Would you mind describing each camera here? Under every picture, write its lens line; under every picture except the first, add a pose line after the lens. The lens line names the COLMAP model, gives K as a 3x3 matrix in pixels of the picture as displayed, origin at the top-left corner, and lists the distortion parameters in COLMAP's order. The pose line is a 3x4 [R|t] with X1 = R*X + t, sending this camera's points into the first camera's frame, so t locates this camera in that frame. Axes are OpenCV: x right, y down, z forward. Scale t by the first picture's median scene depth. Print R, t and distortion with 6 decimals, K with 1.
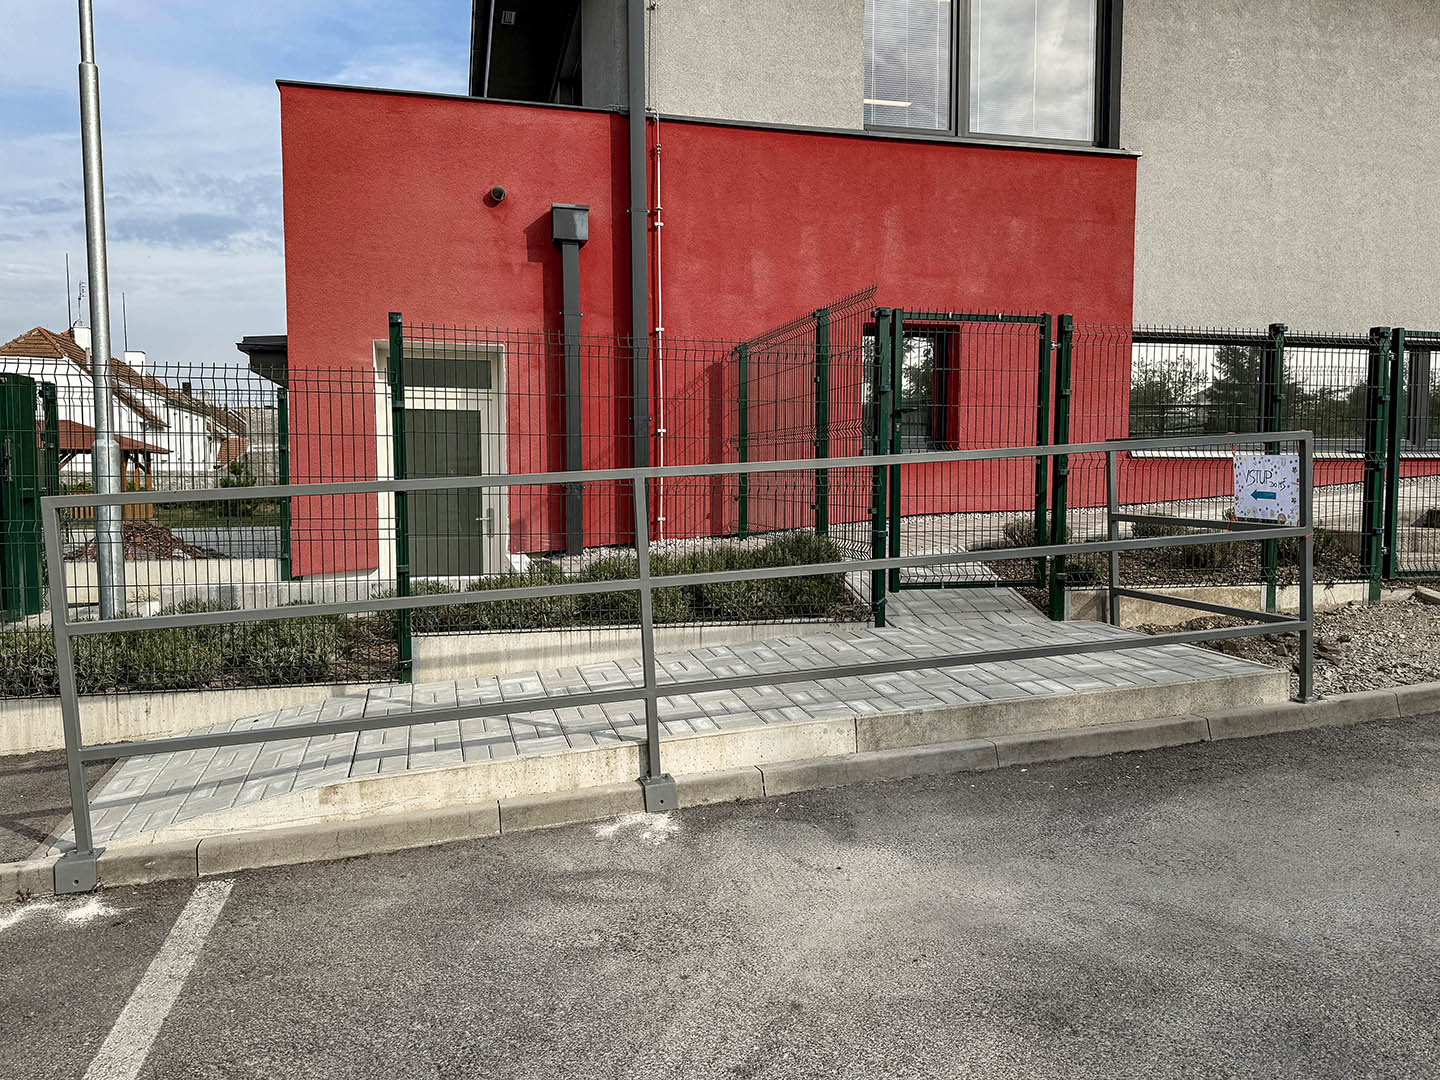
lens RADIAL K [[1095.1, 0, 720.0], [0, 1095.1, 540.0], [0, 0, 1]] dist [0.079690, -0.104959]
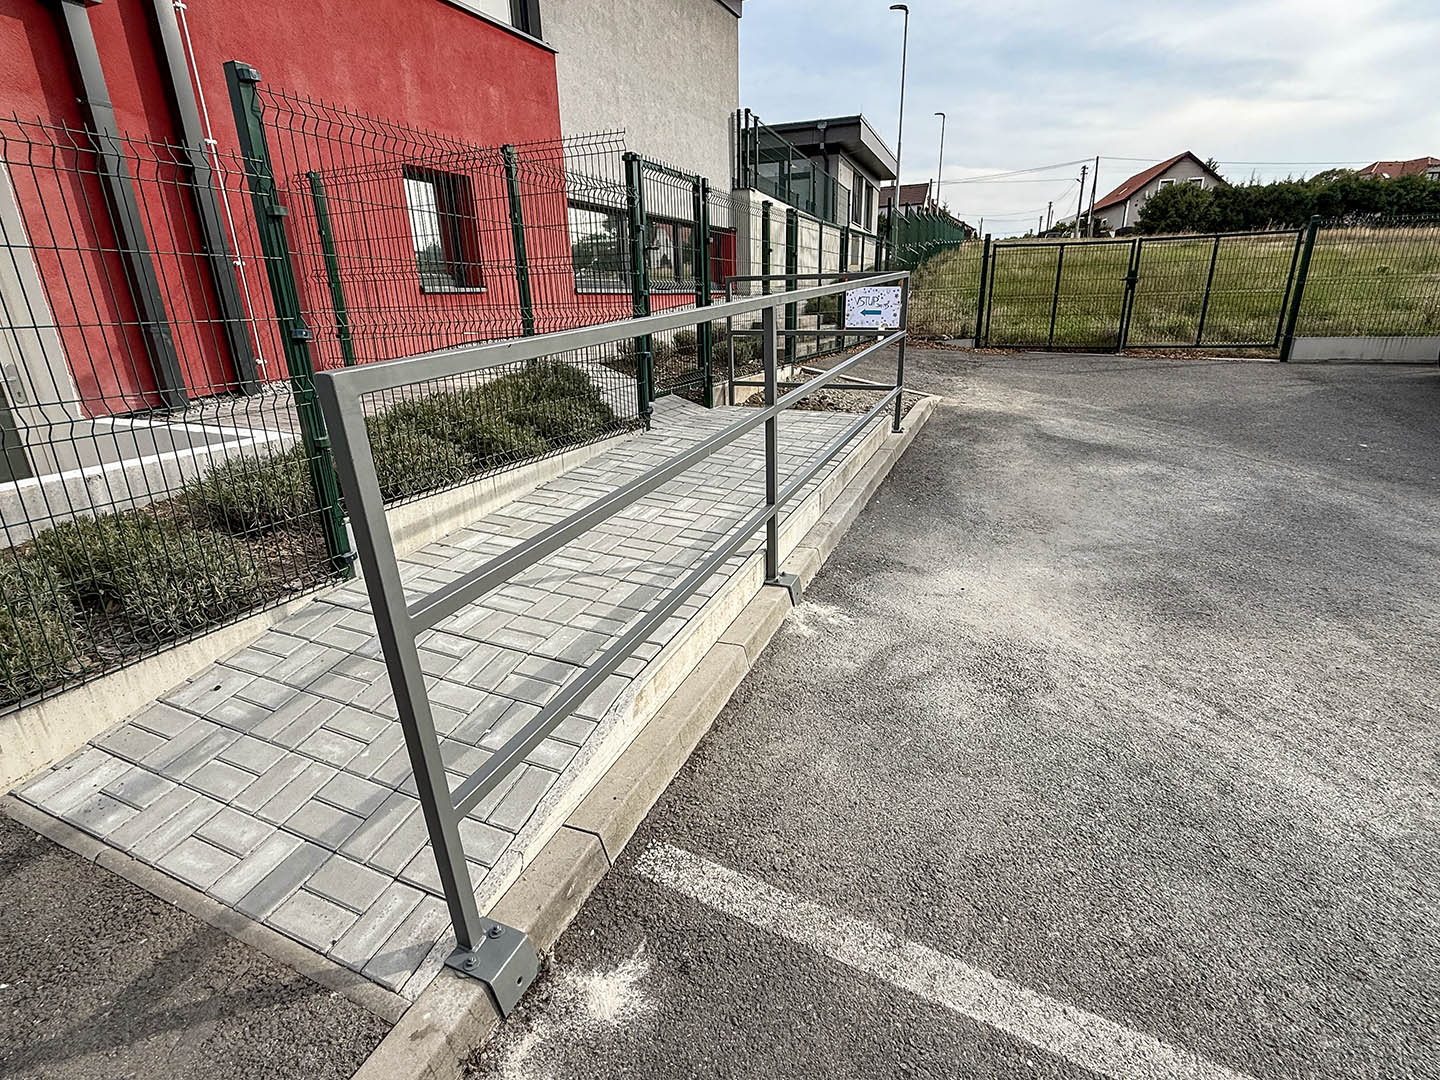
lens RADIAL K [[706.6, 0, 720.0], [0, 706.6, 540.0], [0, 0, 1]] dist [-0.001036, 0.000577]
pose [[0.617337, -0.264981, 0.740729, -0.693251], [0.067732, 0.955973, 0.285530, -0.042388], [-0.783777, -0.126097, 0.608106, 0.646235]]
